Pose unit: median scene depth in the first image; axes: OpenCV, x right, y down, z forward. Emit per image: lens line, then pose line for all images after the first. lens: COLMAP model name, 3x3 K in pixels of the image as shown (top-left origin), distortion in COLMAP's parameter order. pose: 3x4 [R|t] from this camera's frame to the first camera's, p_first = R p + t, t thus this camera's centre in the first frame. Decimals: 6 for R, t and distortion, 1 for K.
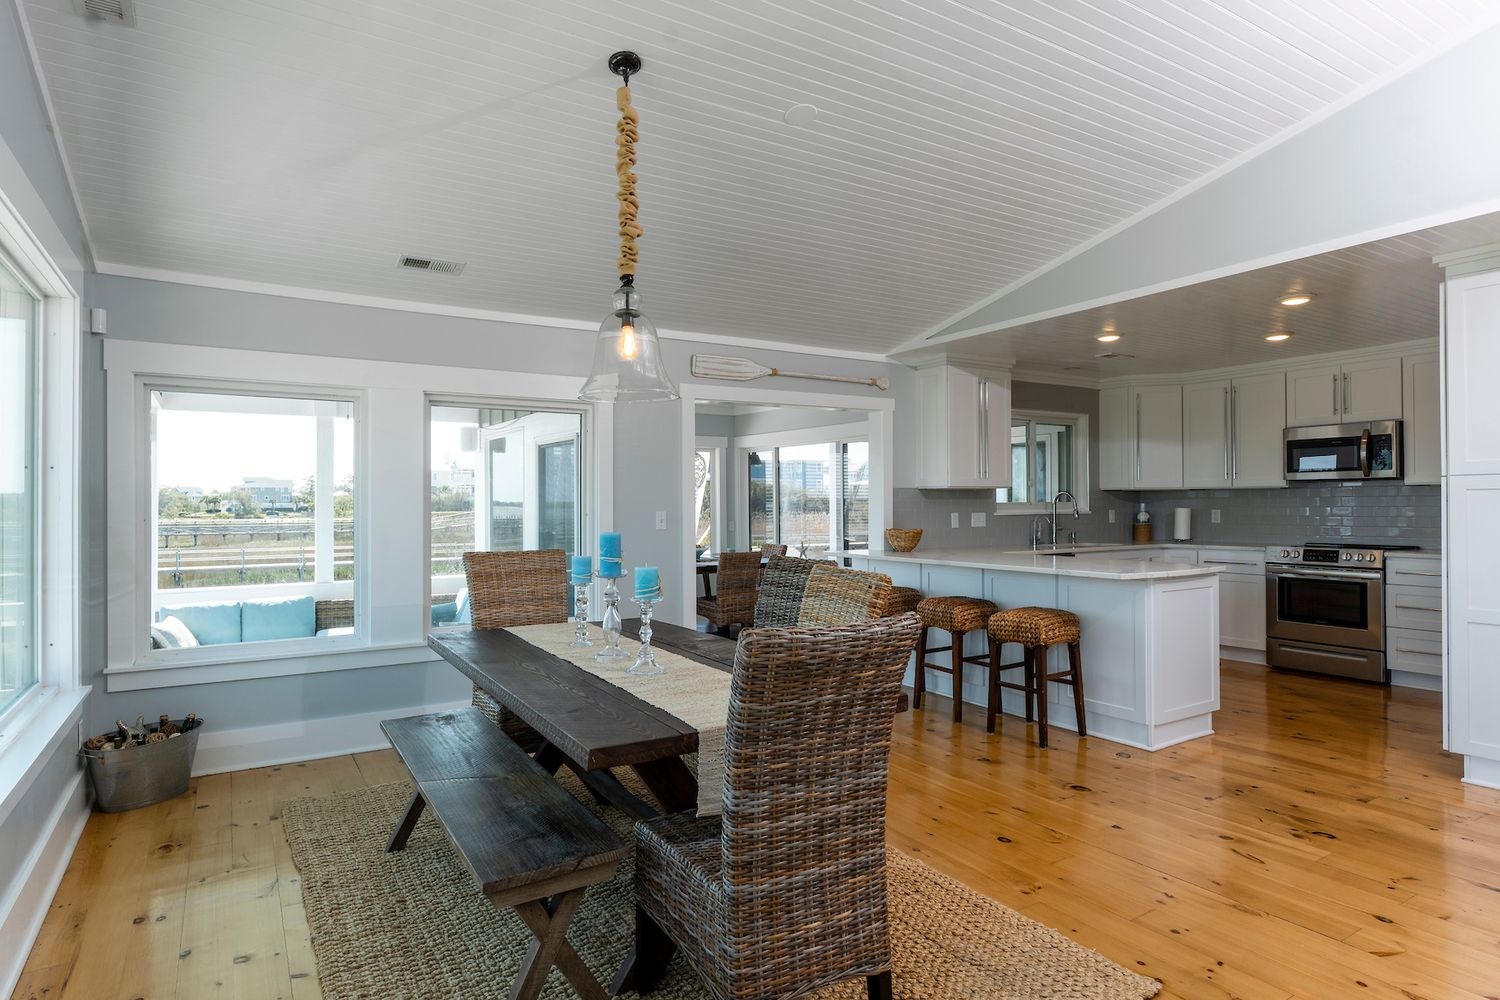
lens RADIAL K [[828.6, 0, 754.8], [0, 828.6, 501.2], [0, 0, 1]] dist [-0.001105, -0.000044]
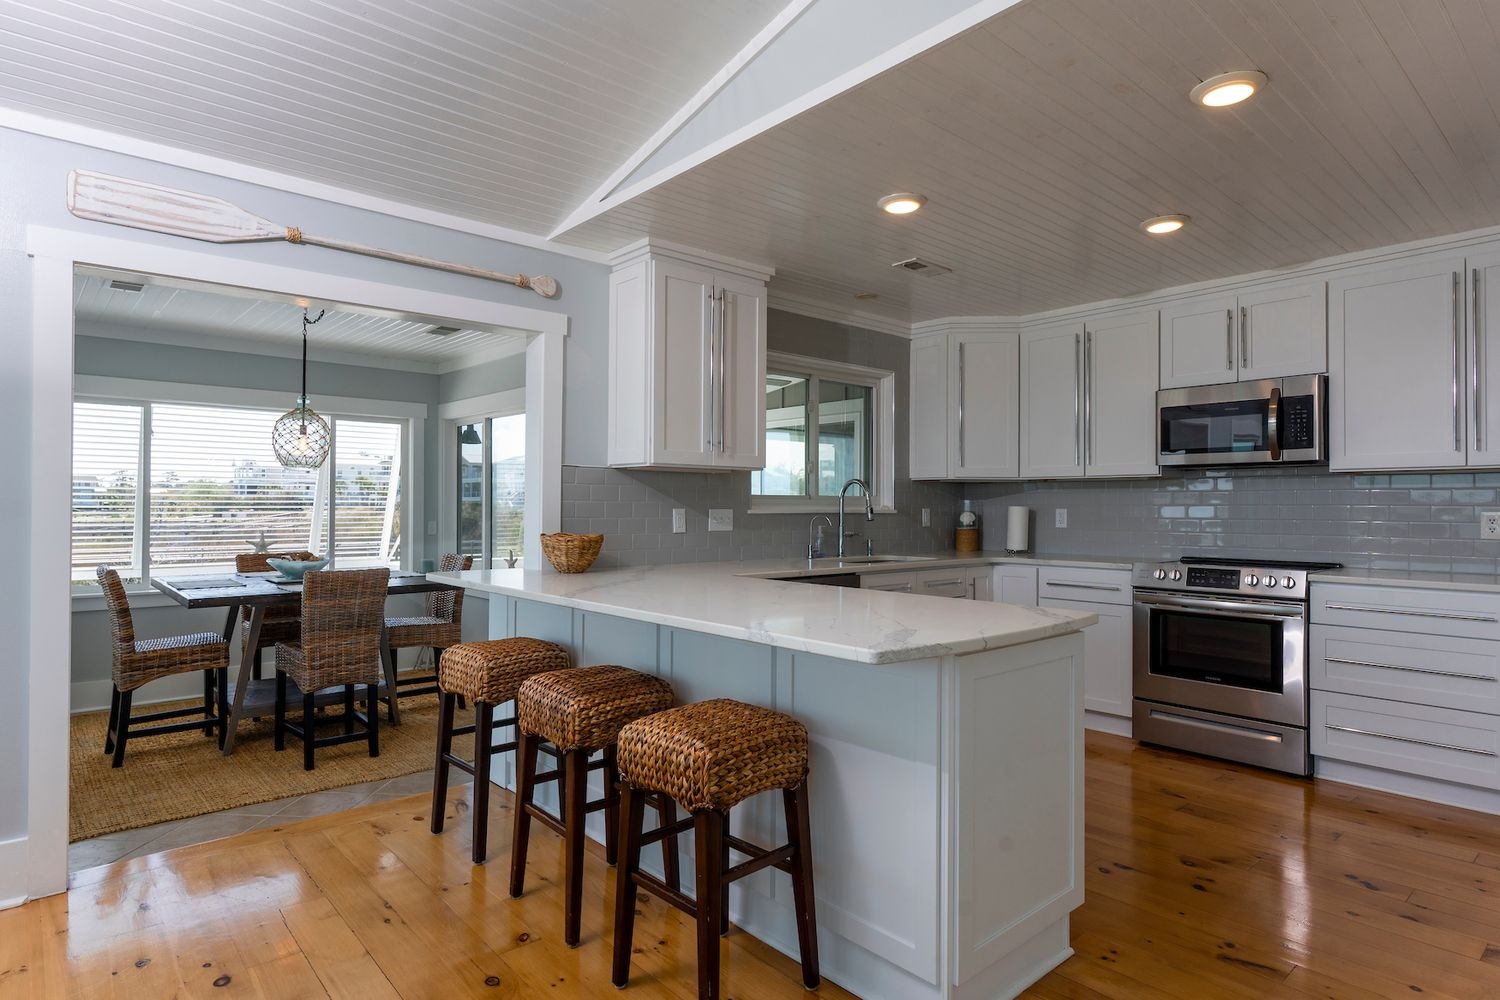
lens RADIAL K [[828.6, 0, 745.5], [0, 828.6, 499.4], [0, 0, 1]] dist [-0.001105, -0.000044]
pose [[0.987364, 0.011648, 0.158038, 0.199313], [-0.011004, 0.999927, -0.004951, 0.009972], [-0.158084, 0.003149, 0.987421, 0.385721]]
